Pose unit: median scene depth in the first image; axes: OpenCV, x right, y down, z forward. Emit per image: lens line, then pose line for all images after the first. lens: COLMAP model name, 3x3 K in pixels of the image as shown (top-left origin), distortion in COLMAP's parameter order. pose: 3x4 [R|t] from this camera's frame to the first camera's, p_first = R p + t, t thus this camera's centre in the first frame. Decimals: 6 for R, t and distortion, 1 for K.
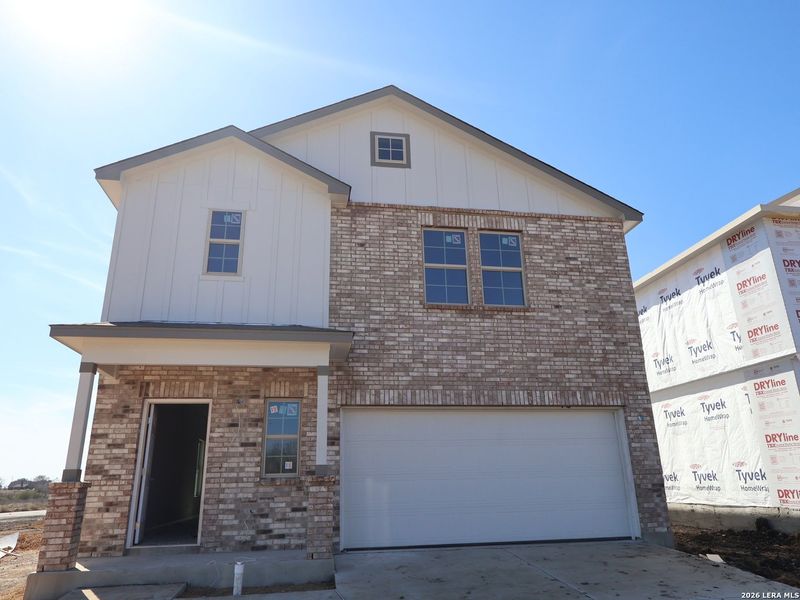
lens RADIAL K [[547.2, 0, 400.0], [0, 547.2, 301.0], [0, 0, 1]] dist [0.000675, -0.000581]
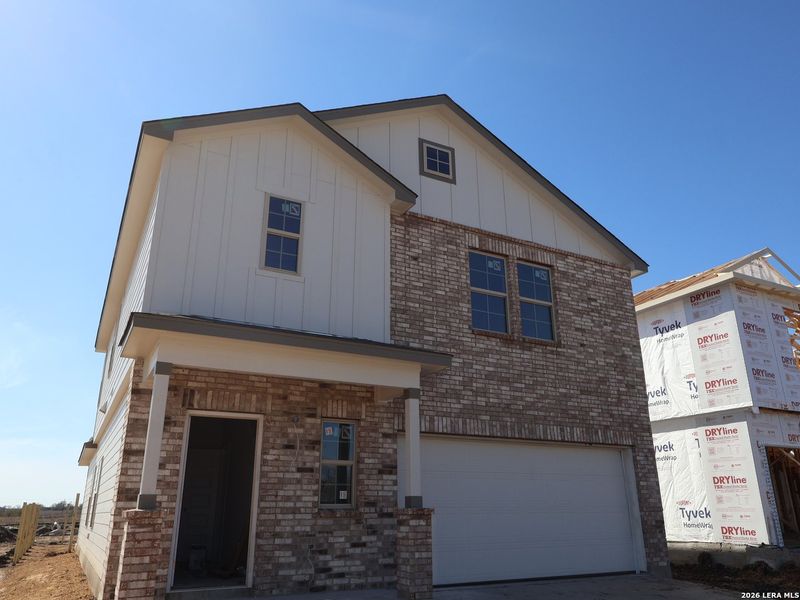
lens RADIAL K [[603.1, 0, 400.0], [0, 603.1, 298.5], [0, 0, 1]] dist [-0.002104, -0.003824]
pose [[0.945495, 0.123675, 0.301238, -0.407321], [-0.116772, 0.992317, -0.040888, 0.010511], [-0.303980, 0.003483, 0.952672, 0.030215]]
